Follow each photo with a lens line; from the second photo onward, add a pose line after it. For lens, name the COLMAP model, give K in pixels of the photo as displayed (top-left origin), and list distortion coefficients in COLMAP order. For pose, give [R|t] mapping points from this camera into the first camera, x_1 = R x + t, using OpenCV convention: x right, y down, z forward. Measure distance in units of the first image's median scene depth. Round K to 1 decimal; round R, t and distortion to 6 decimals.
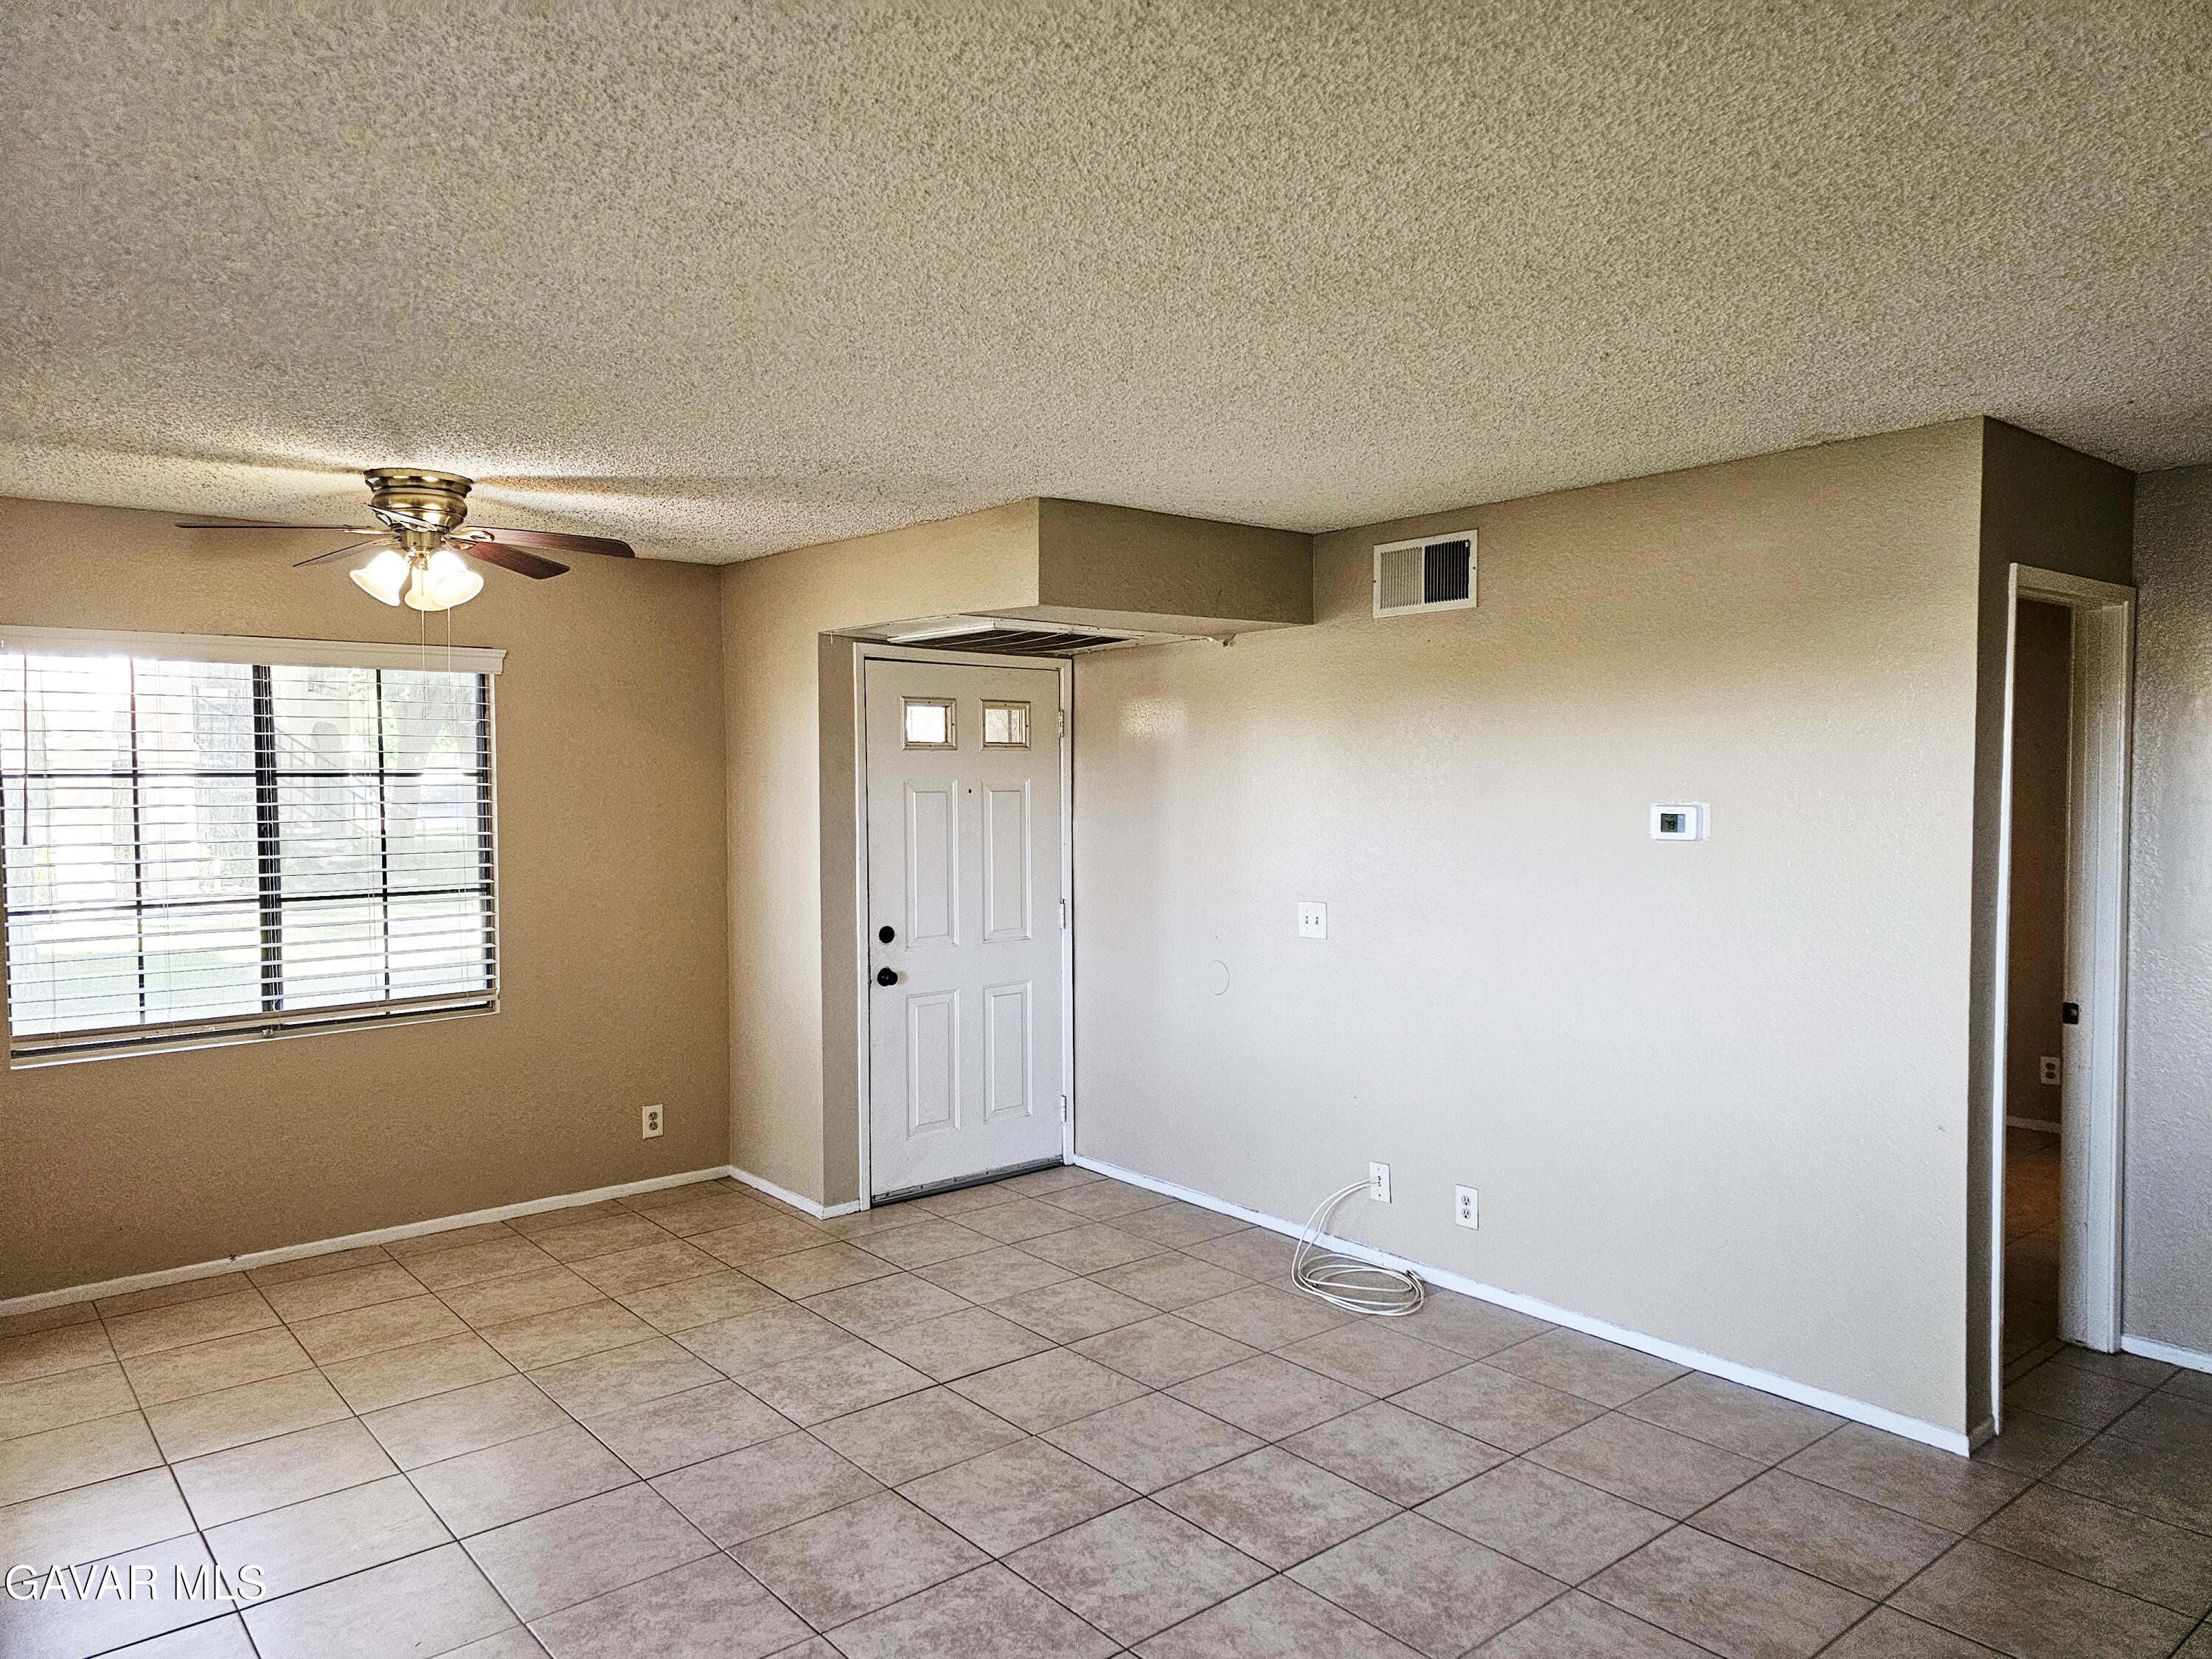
lens RADIAL K [[1470.1, 0, 1094.1], [0, 1470.1, 812.6], [0, 0, 1]] dist [0.091306, -0.088499]
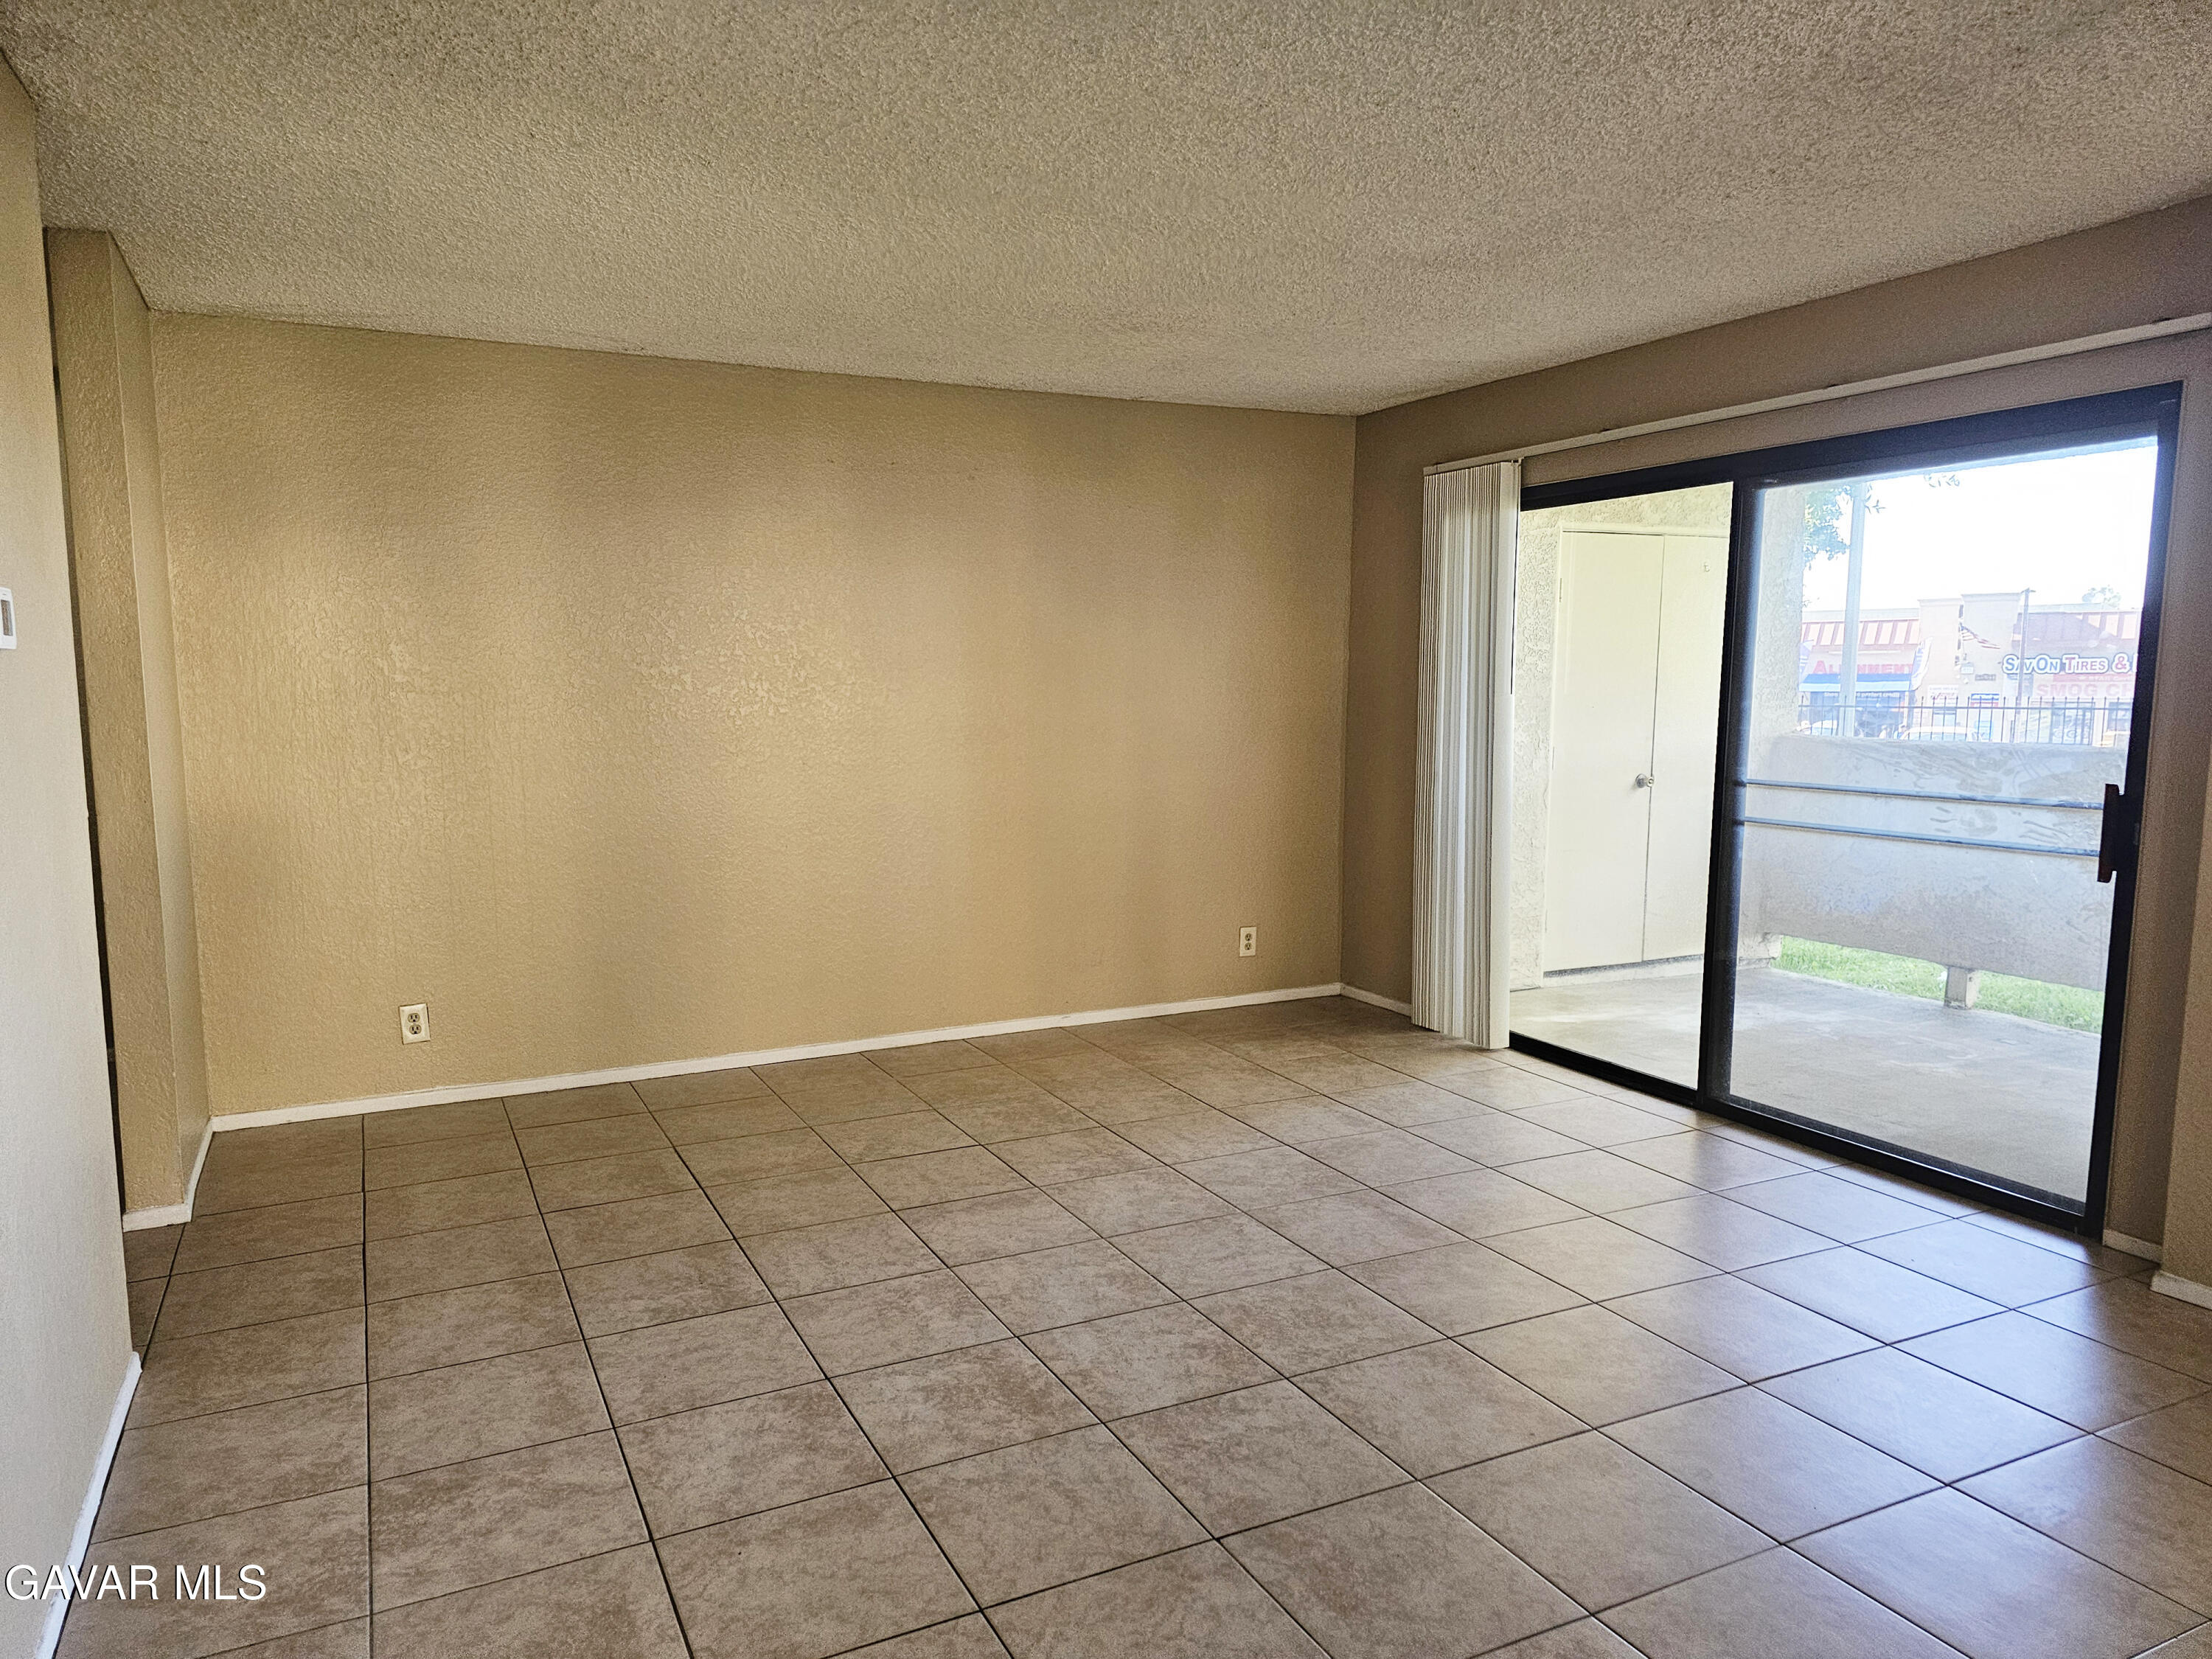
lens RADIAL K [[1489.9, 0, 1085.2], [0, 1489.9, 747.4], [0, 0, 1]] dist [0.093930, -0.088889]
pose [[-0.971380, -0.007079, 0.237425, -0.107987], [0.009307, 0.997654, 0.067824, 0.014992], [-0.237348, 0.068093, -0.969035, 1.249880]]
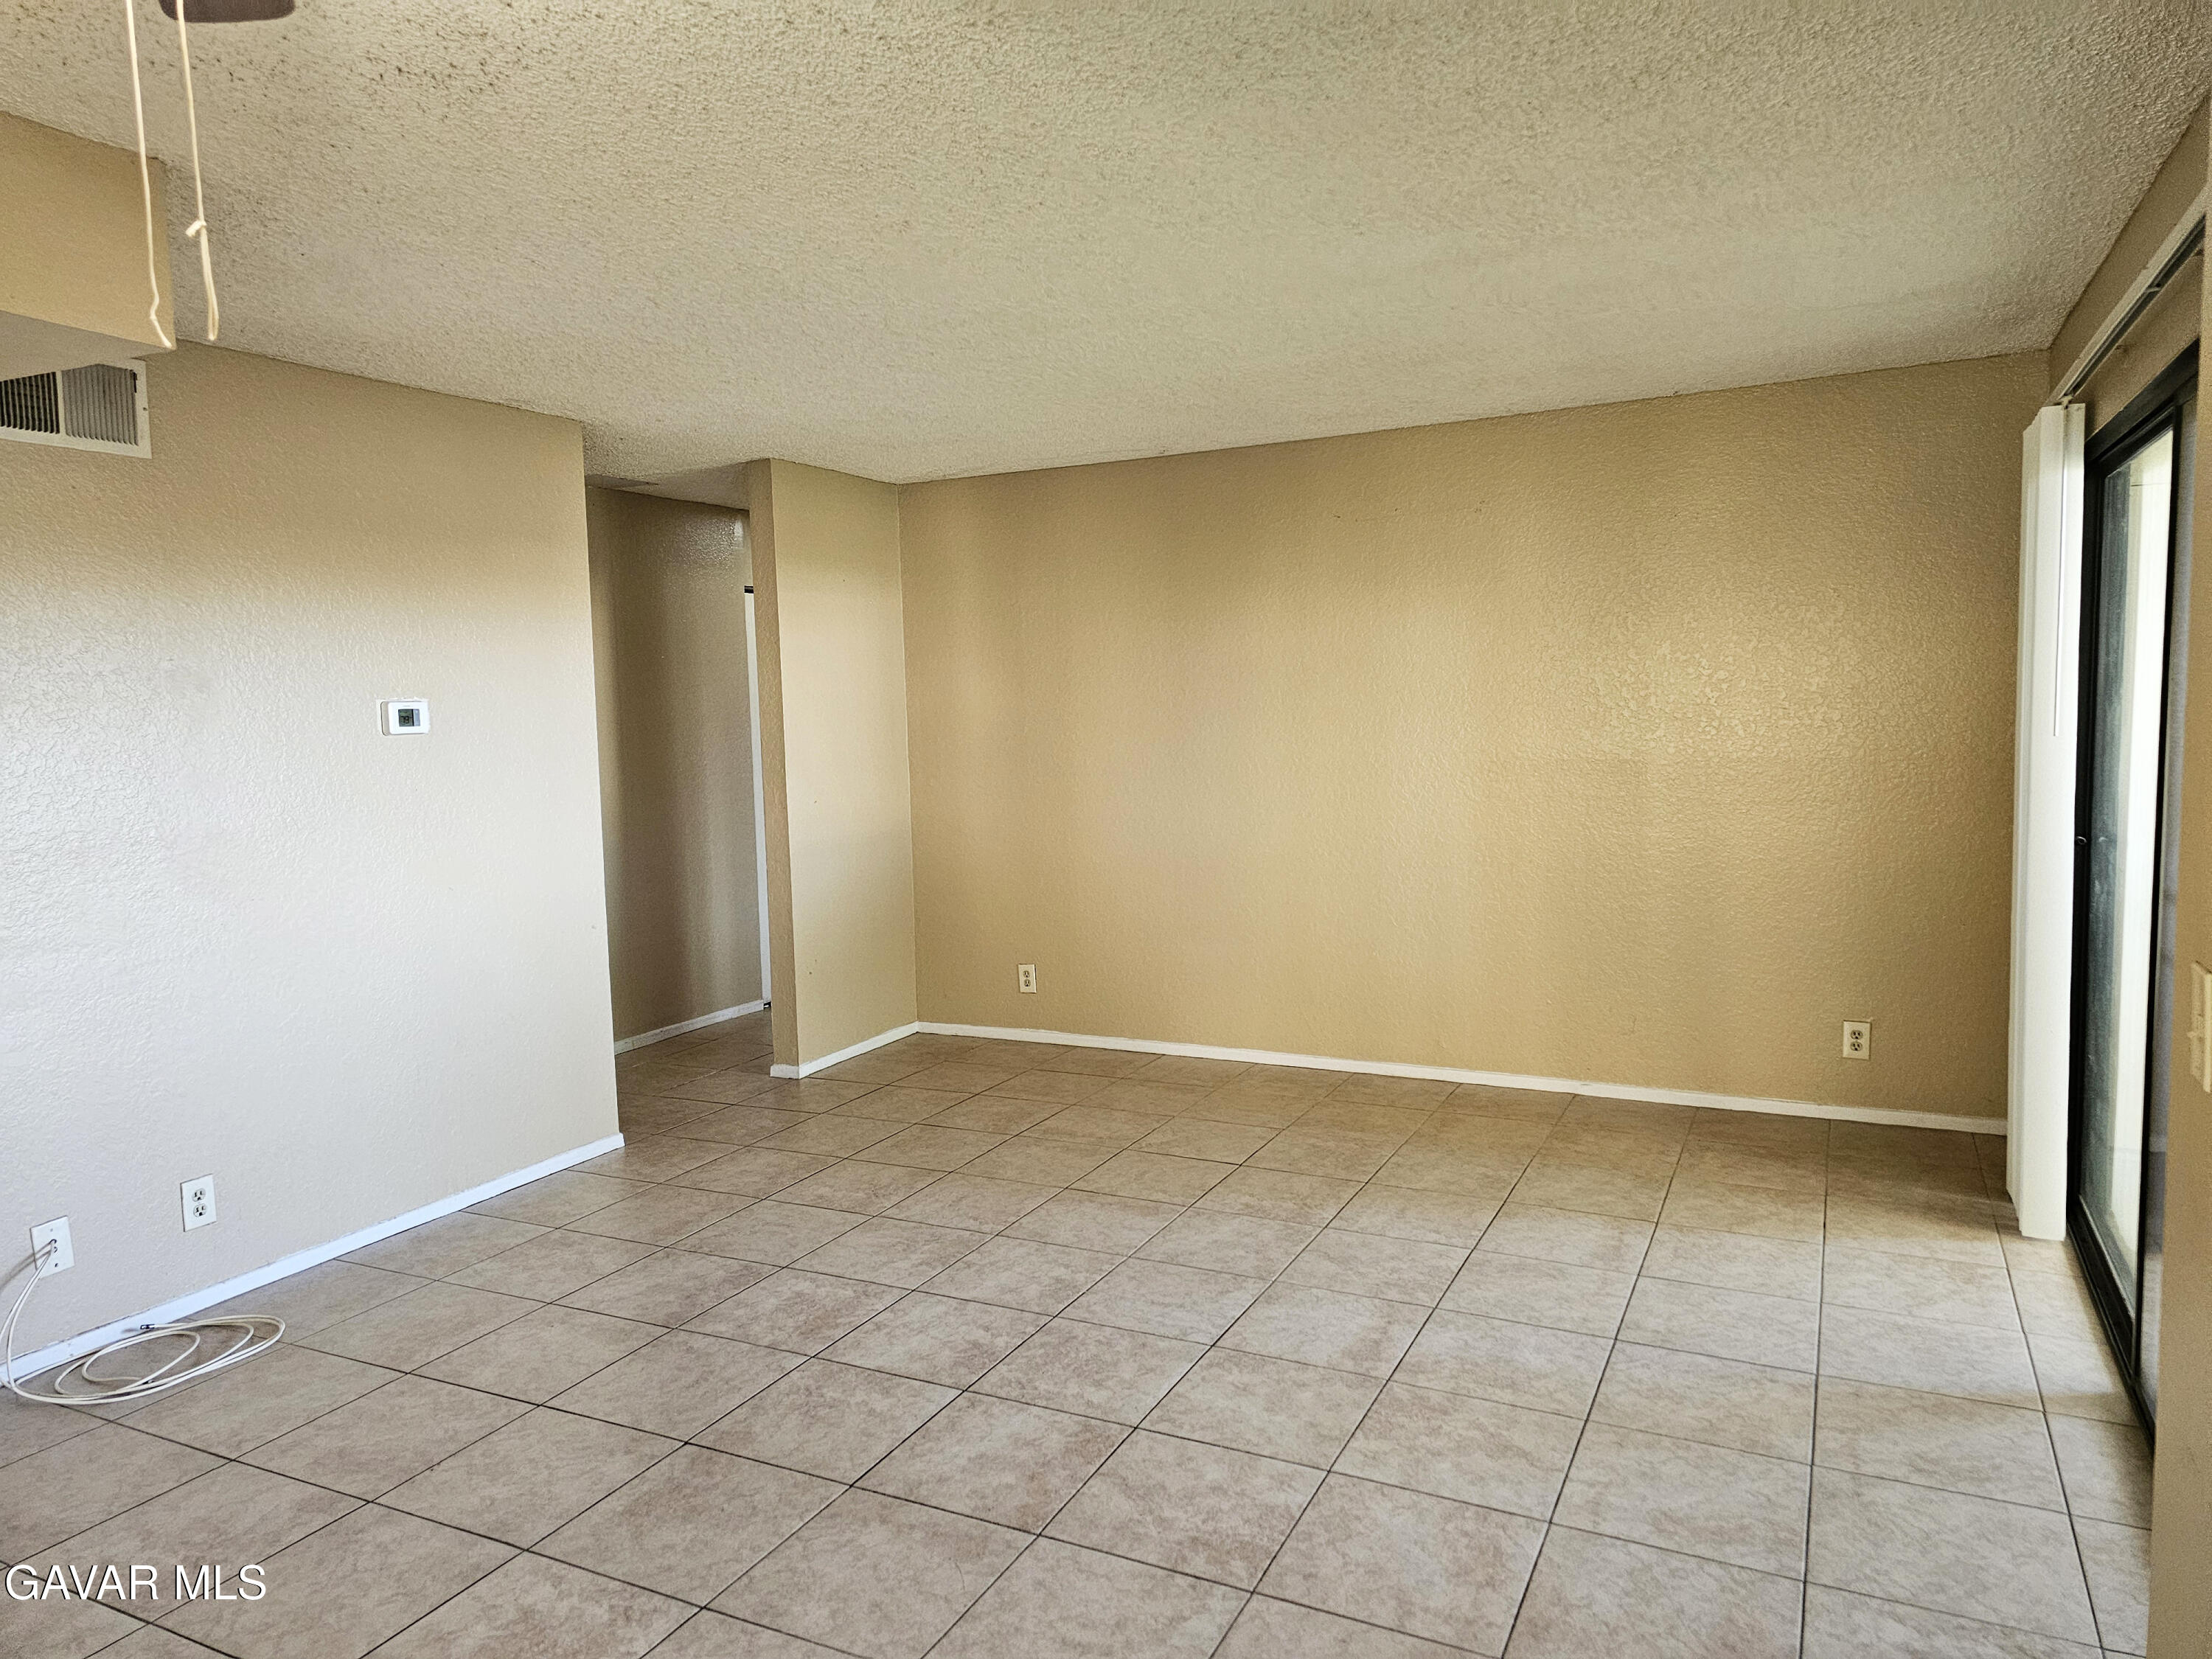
lens RADIAL K [[1470.1, 0, 1094.1], [0, 1470.1, 812.6], [0, 0, 1]] dist [0.091306, -0.088499]
pose [[-0.392411, -0.057941, 0.917963, -0.664320], [0.049365, 0.995249, 0.083921, 0.007449], [-0.918465, 0.078247, -0.387686, 0.825884]]
